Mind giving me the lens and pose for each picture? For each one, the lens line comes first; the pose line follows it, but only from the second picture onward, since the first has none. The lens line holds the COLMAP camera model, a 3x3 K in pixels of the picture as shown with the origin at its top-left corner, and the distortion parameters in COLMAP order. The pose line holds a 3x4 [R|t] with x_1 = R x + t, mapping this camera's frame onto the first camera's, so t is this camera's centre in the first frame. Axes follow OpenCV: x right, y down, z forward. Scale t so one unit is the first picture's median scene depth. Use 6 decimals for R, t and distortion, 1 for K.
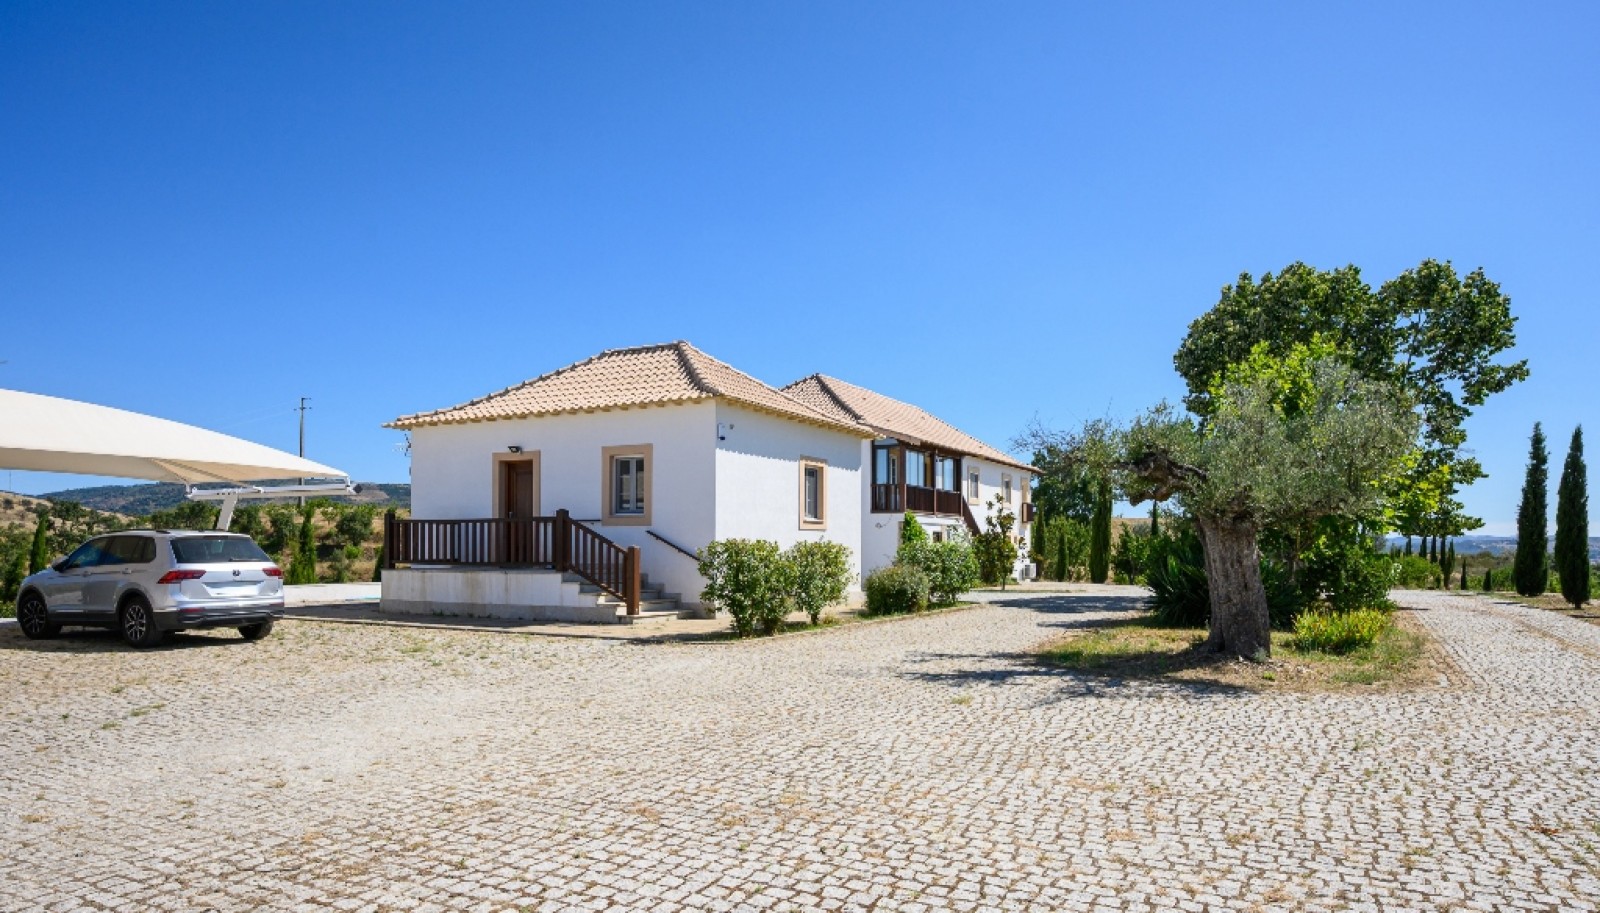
lens RADIAL K [[1052.9, 0, 800.0], [0, 1052.9, 456.5], [0, 0, 1]] dist [-0.000828, -0.000063]
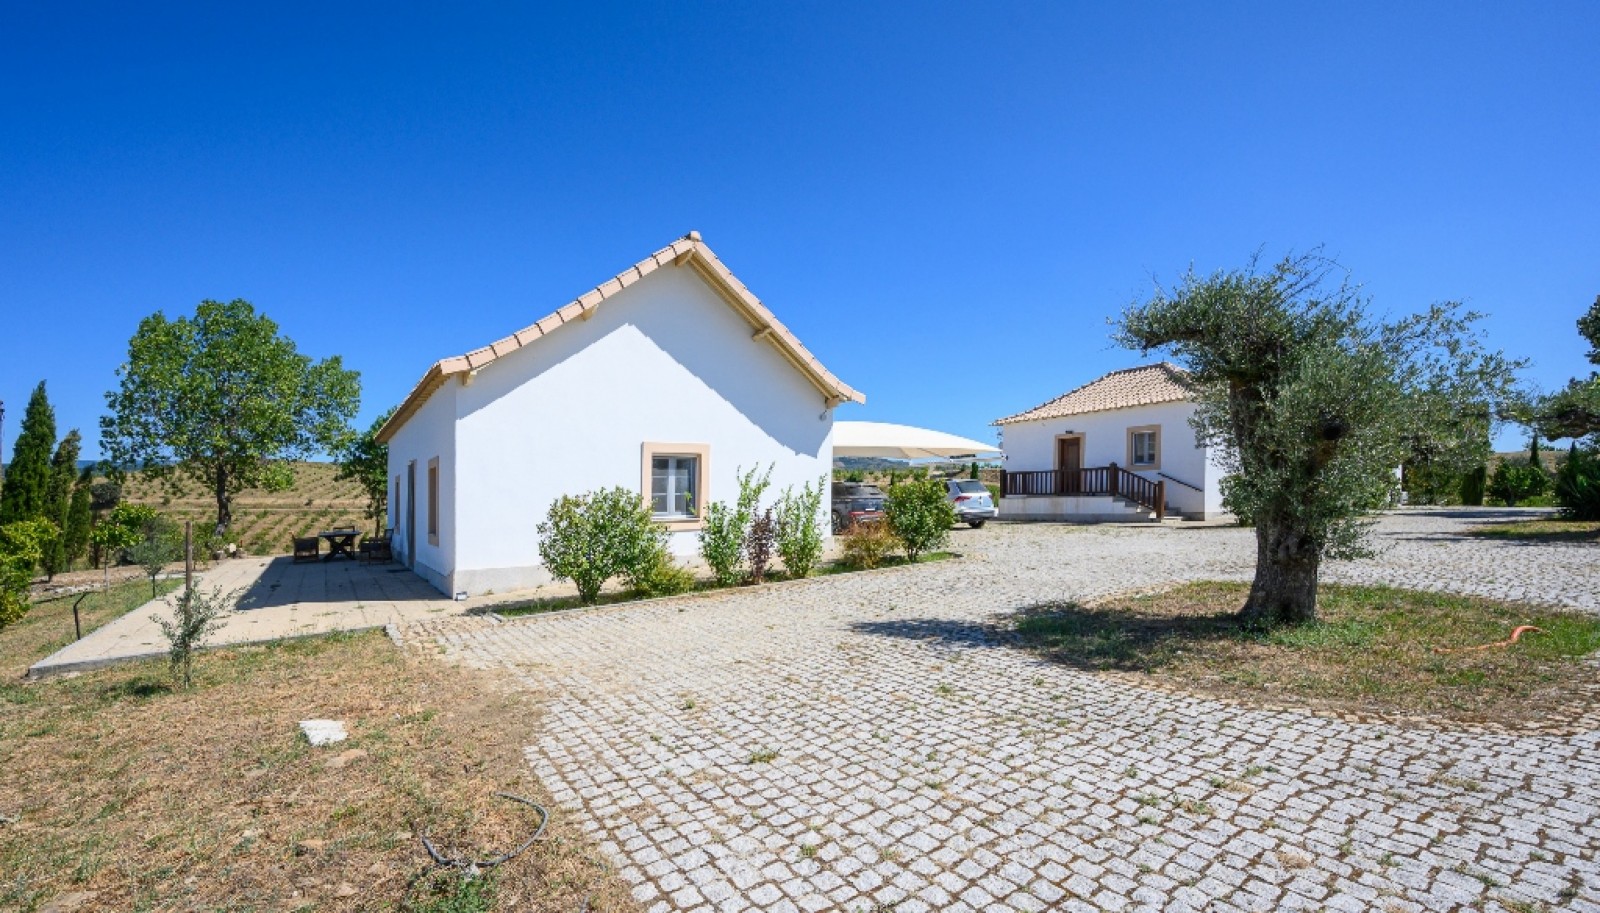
lens RADIAL K [[669.0, 0, 798.6], [0, 669.0, 498.4], [0, 0, 1]] dist [0.000786, 0.000289]
pose [[0.873087, -0.020891, -0.487116, -0.124557], [0.067350, 0.994671, 0.078056, -0.016296], [0.482890, -0.100957, 0.869842, -0.295927]]
